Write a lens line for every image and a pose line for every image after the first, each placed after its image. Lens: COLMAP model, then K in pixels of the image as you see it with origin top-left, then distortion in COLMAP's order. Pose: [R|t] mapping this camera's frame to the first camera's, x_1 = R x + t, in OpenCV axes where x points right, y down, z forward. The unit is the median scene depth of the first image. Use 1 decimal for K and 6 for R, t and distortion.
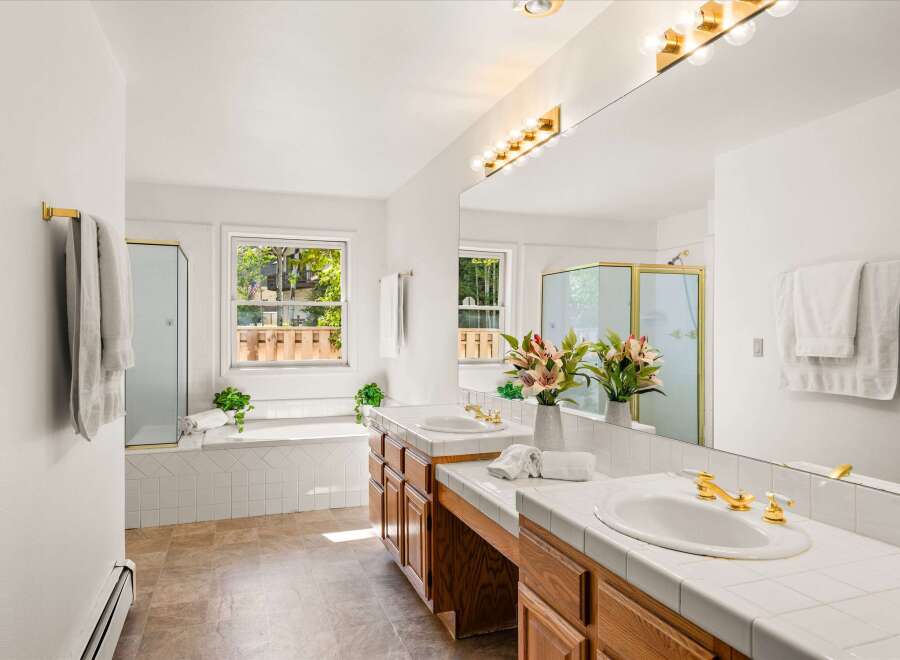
lens RADIAL K [[602.6, 0, 450.0], [0, 602.6, 330.7], [0, 0, 1]] dist [-0.004465, -0.000503]
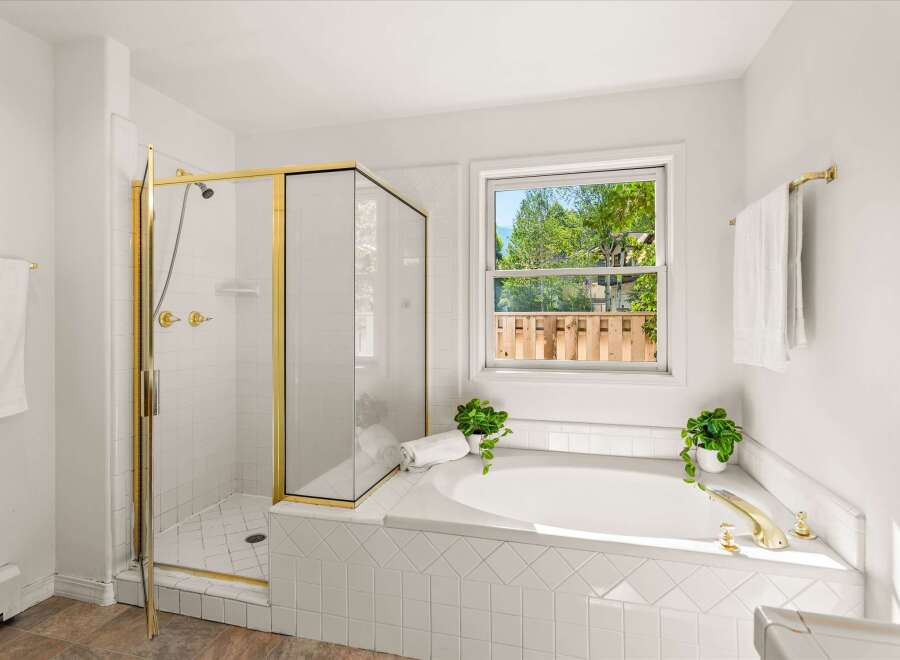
lens RADIAL K [[473.8, 0, 447.8], [0, 473.8, 321.3], [0, 0, 1]] dist [-0.003885, 0.000069]
pose [[0.820507, 0.000907, -0.571636, -0.084575], [0.001388, 0.999993, 0.003579, 0.005233], [0.571635, -0.003730, 0.820499, 0.513451]]
